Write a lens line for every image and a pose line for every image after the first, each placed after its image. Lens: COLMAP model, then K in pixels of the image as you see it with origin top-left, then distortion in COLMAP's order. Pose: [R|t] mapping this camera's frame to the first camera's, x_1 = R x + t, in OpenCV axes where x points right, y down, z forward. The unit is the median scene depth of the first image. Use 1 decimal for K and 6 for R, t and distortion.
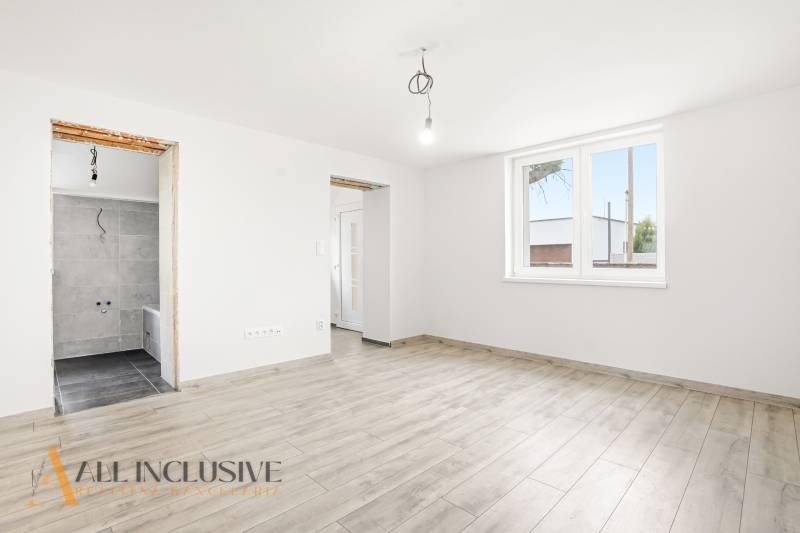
lens RADIAL K [[384.9, 0, 398.2], [0, 384.9, 263.9], [0, 0, 1]] dist [-0.060513, 0.019767]
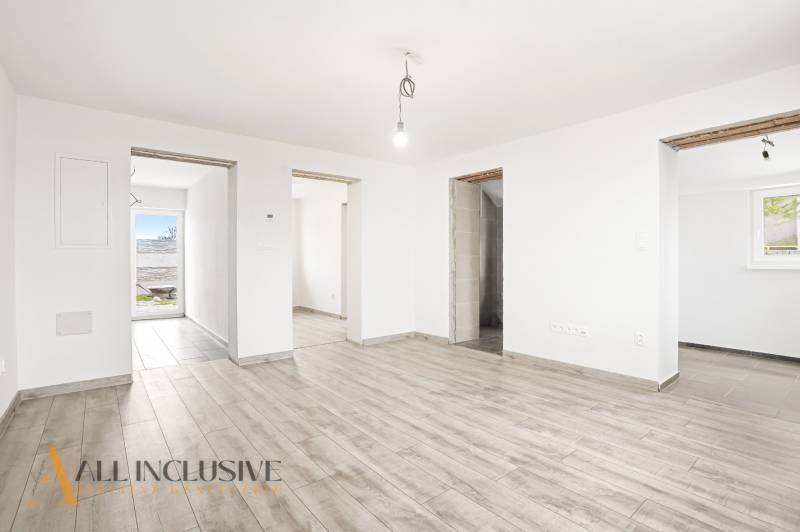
lens RADIAL K [[384.9, 0, 398.2], [0, 384.9, 263.4], [0, 0, 1]] dist [-0.060513, 0.019767]
pose [[-0.106240, 0.010545, -0.994285, 0.917721], [-0.000186, 0.999944, 0.010625, -0.003523], [0.994341, 0.001314, -0.106232, 0.903950]]
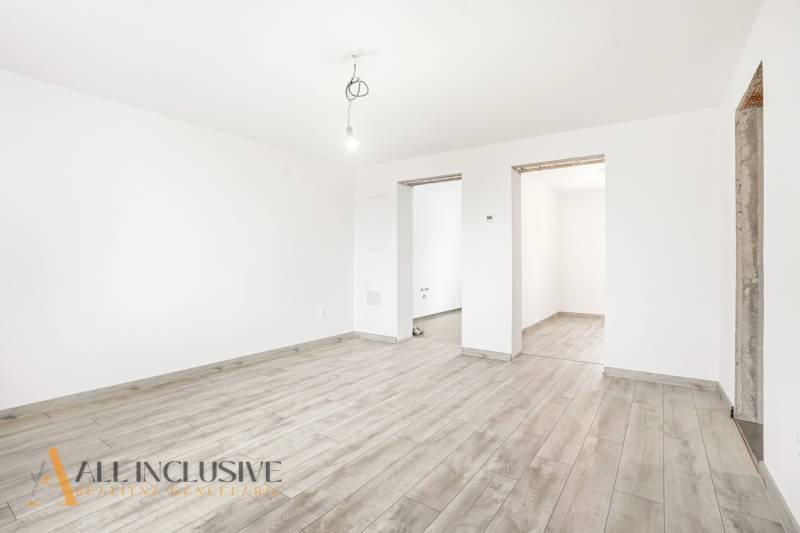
lens RADIAL K [[376.6, 0, 400.0], [0, 376.6, 266.5], [0, 0, 1]] dist [-0.060915, 0.017709]
pose [[-0.984180, 0.003059, -0.177146, 0.103353], [-0.000512, 0.999798, 0.020107, -0.008300], [0.177172, 0.019879, -0.983979, 1.693271]]
